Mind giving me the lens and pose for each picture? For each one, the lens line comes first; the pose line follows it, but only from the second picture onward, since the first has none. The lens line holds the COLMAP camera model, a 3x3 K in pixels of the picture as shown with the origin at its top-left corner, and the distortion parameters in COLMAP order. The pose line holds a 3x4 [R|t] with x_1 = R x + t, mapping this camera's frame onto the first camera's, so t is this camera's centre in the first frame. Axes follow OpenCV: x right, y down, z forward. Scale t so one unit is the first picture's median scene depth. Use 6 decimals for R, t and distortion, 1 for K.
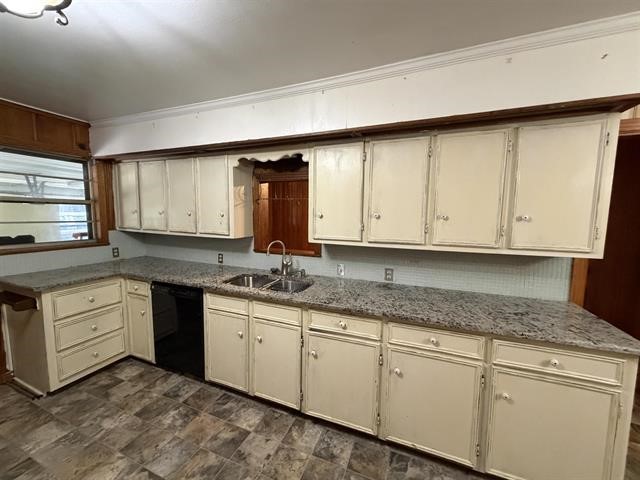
lens RADIAL K [[254.2, 0, 318.2], [0, 254.2, 238.9], [0, 0, 1]] dist [0.001471, -0.000711]
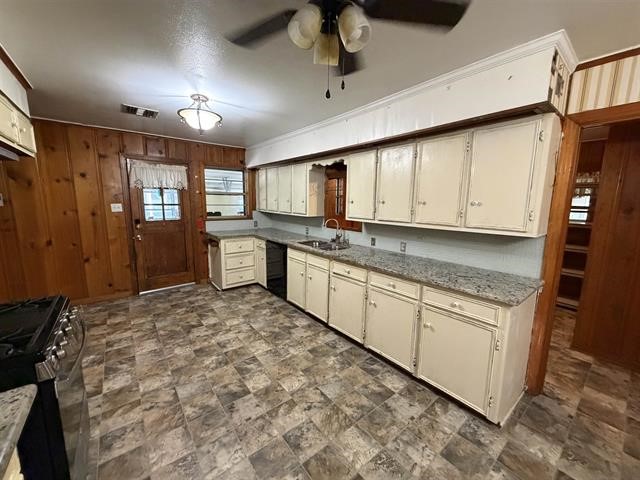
lens RADIAL K [[254.2, 0, 318.0], [0, 254.2, 239.6], [0, 0, 1]] dist [0.001471, -0.000711]
pose [[0.868208, 0.075498, -0.490424, 0.574559], [-0.052545, 0.996789, 0.060428, 0.048982], [0.493411, -0.026695, 0.869386, -0.378275]]
